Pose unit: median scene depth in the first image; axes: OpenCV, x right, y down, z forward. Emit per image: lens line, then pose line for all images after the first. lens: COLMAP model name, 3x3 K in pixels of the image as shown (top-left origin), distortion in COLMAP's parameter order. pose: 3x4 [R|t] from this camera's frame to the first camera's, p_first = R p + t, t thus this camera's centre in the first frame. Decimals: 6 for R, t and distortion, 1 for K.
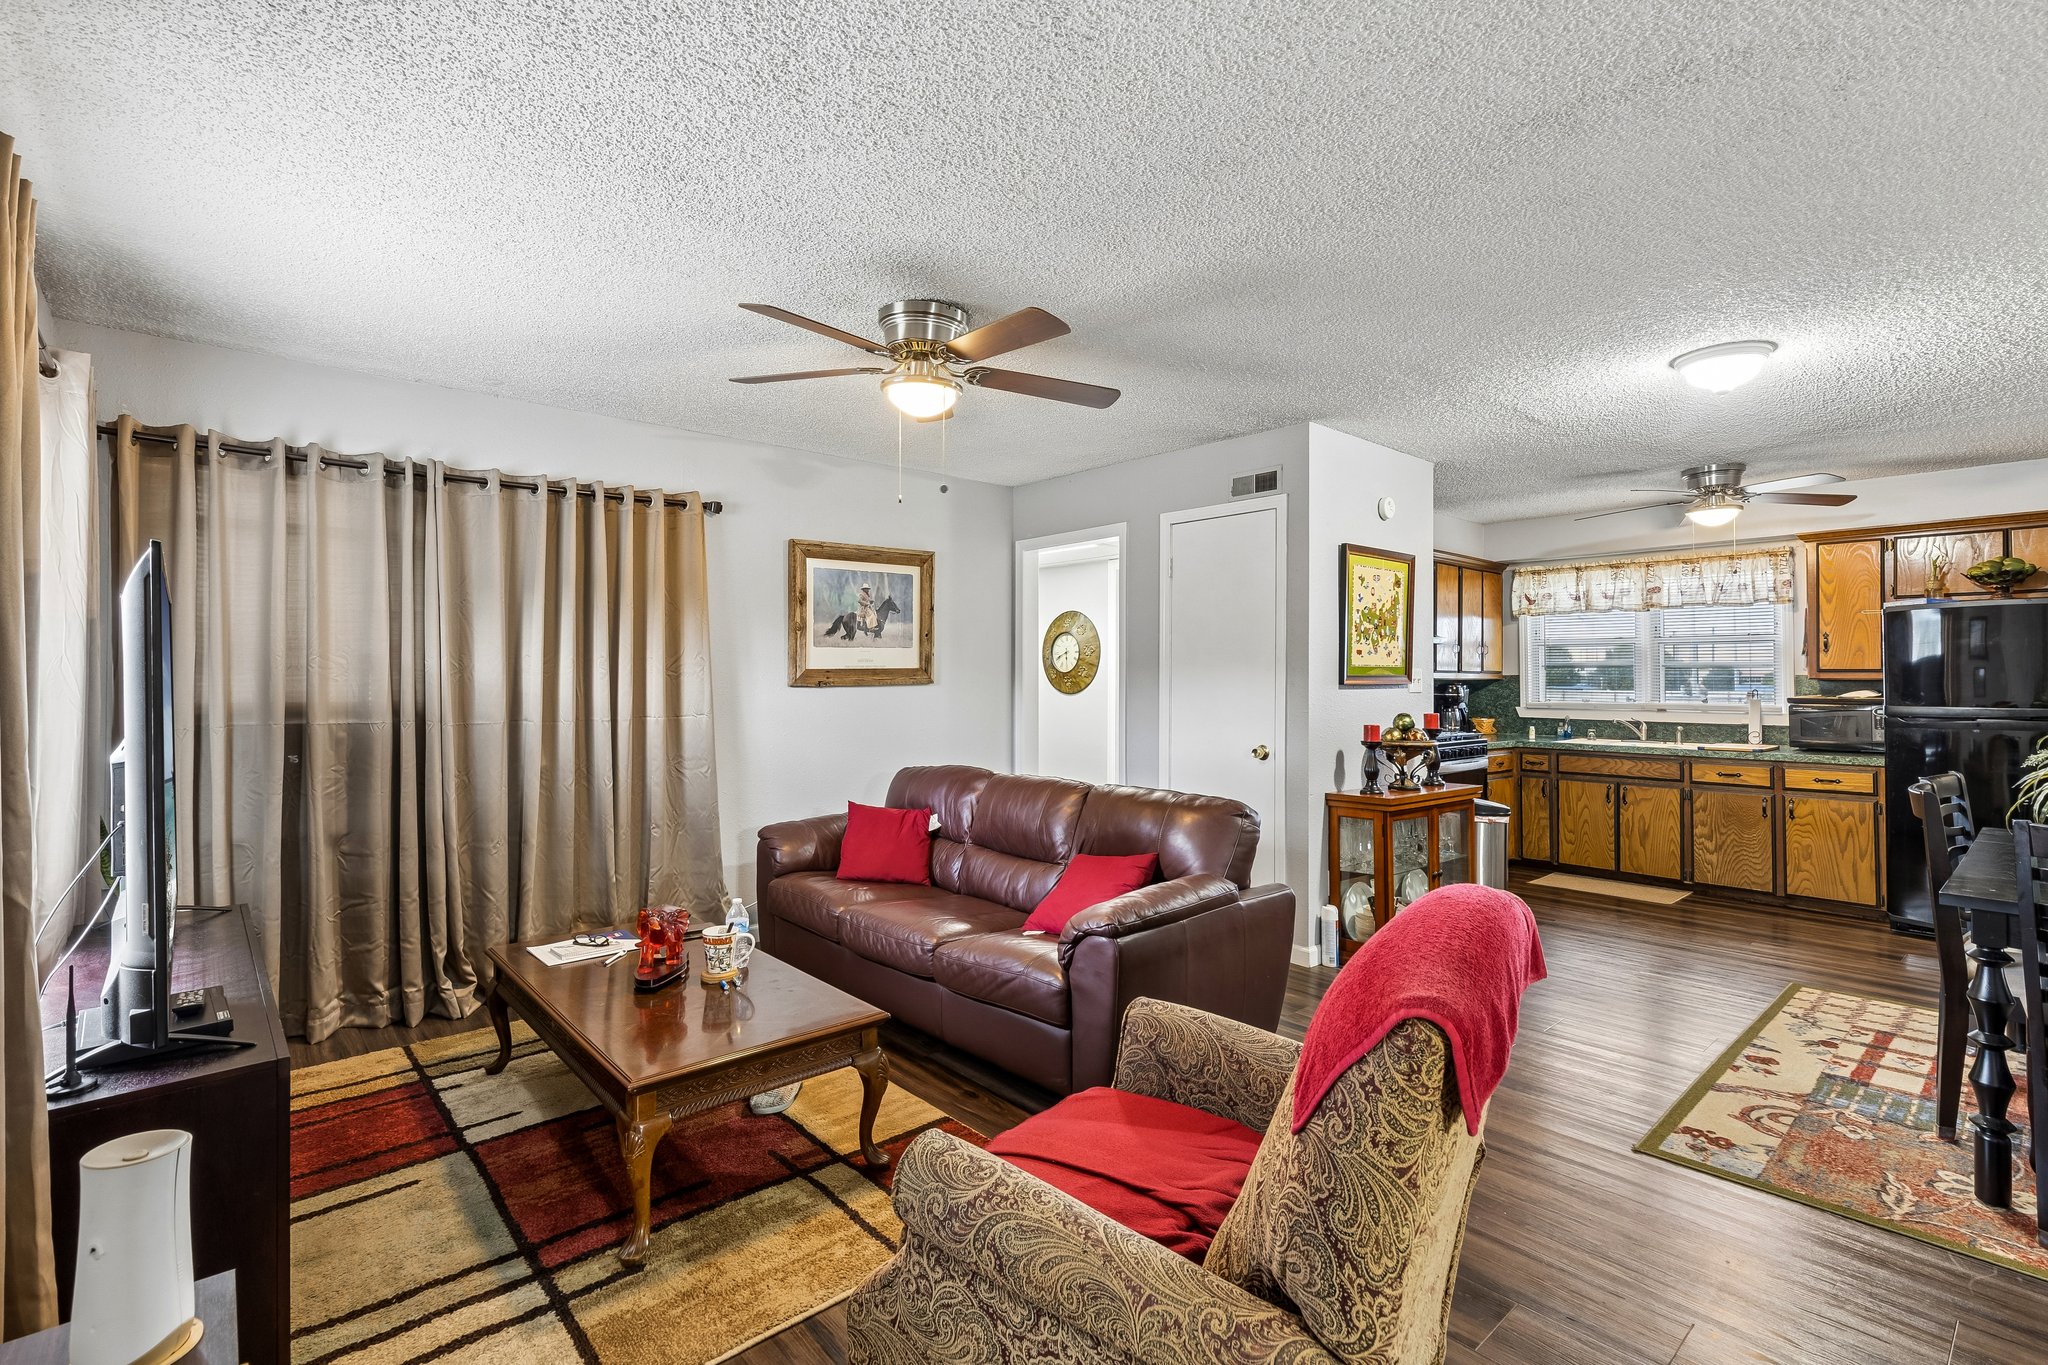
lens RADIAL K [[934.6, 0, 1020.1], [0, 934.6, 661.5], [0, 0, 1]] dist [0.002386, -0.000129]
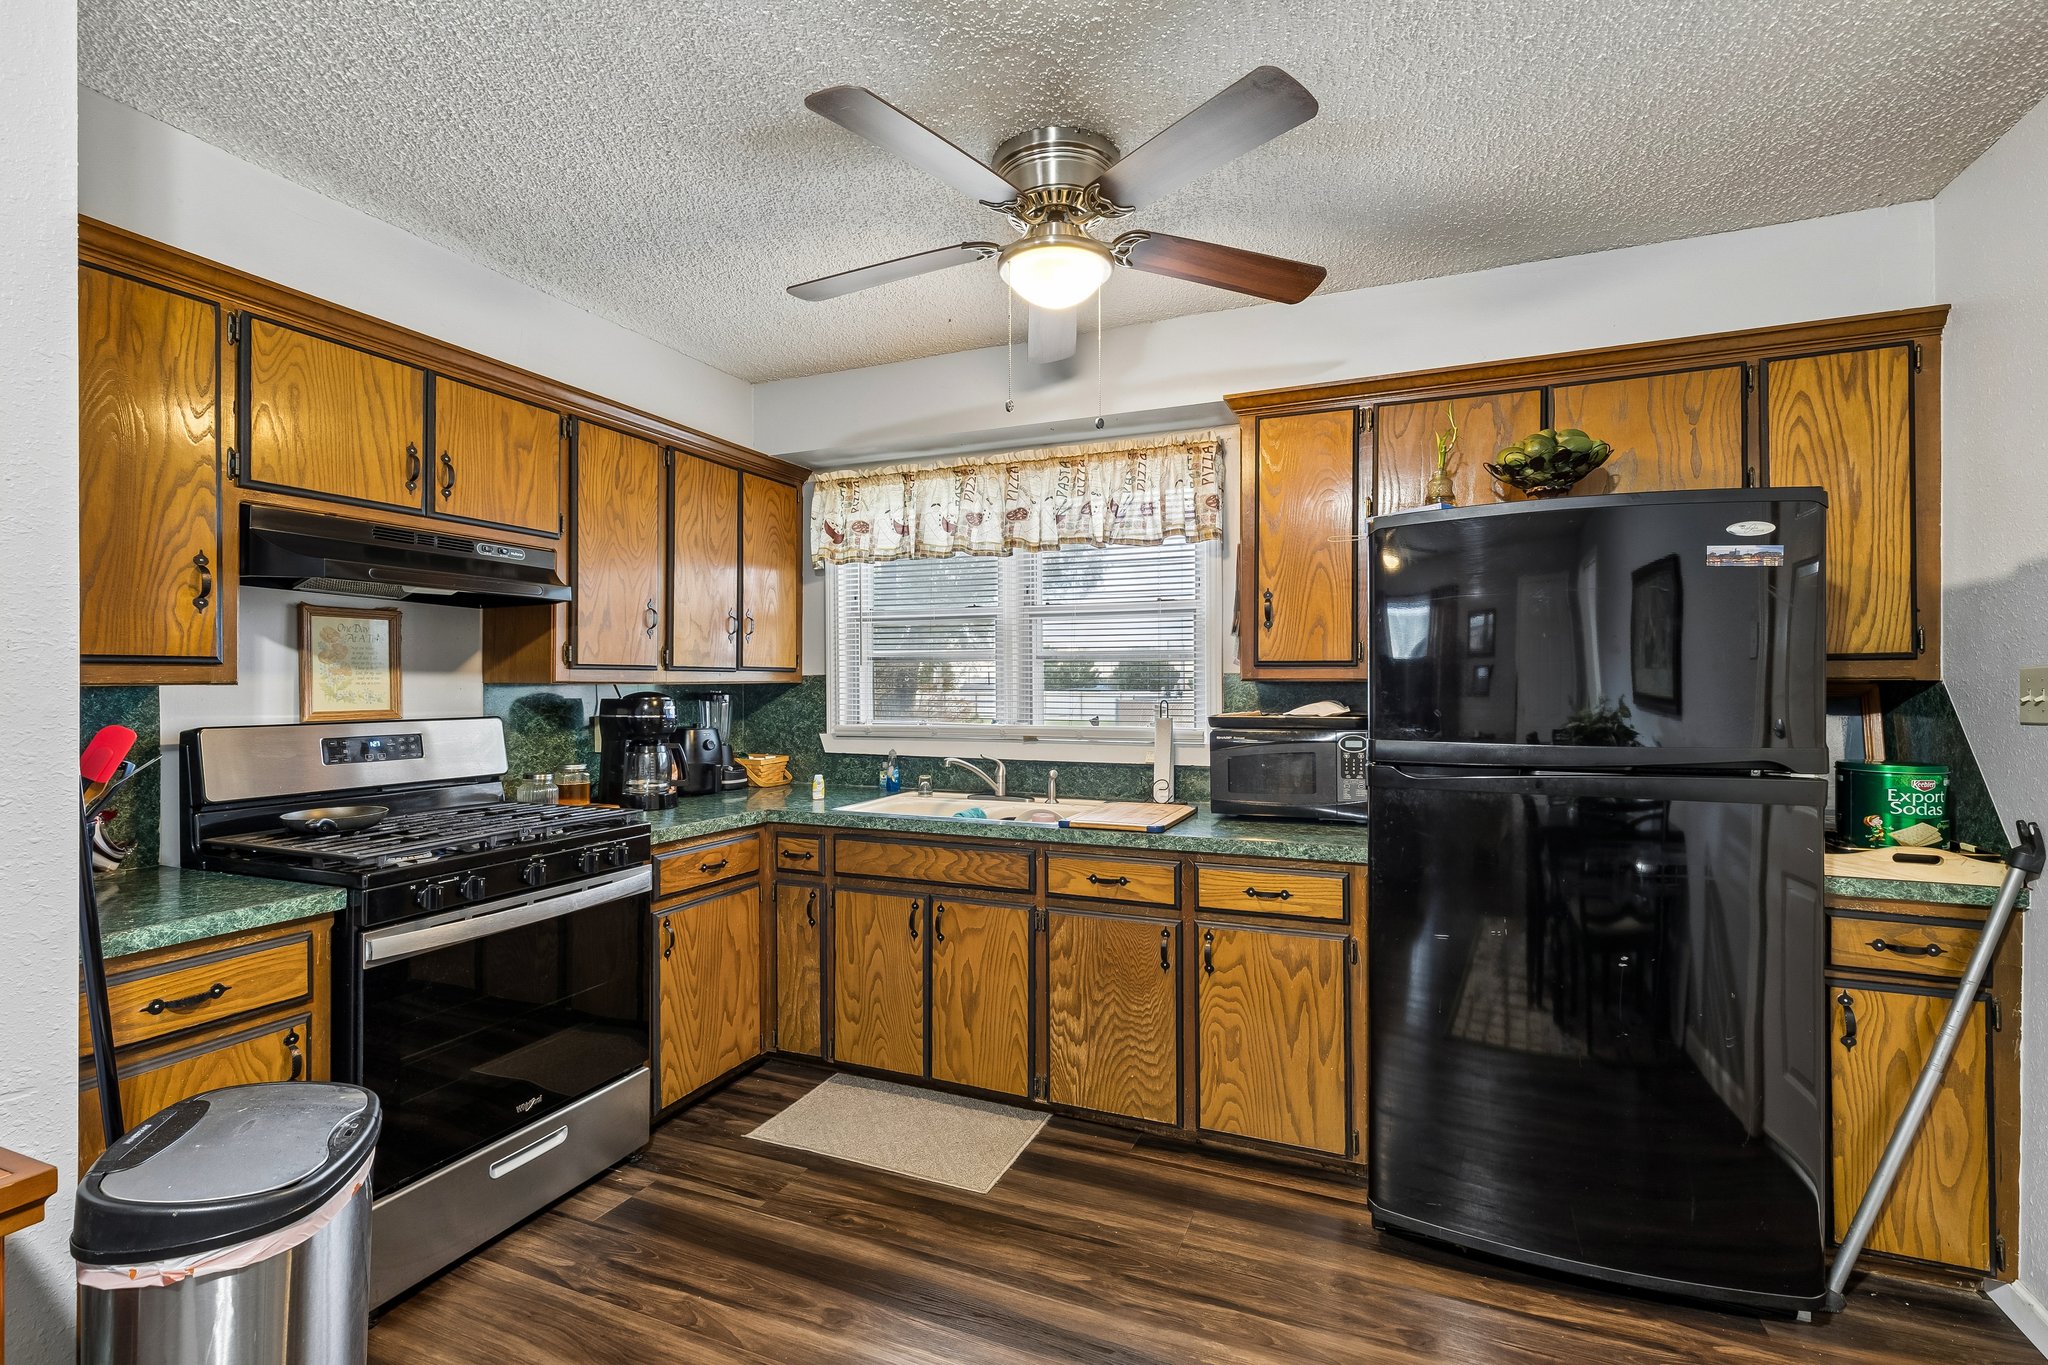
lens RADIAL K [[911.9, 0, 1021.2], [0, 911.9, 686.3], [0, 0, 1]] dist [0.001170, -0.000317]
pose [[0.902445, -0.009023, 0.430711, 0.489617], [-0.001877, 0.999689, 0.024875, 0.009317], [-0.430801, -0.023257, 0.902147, 0.567636]]
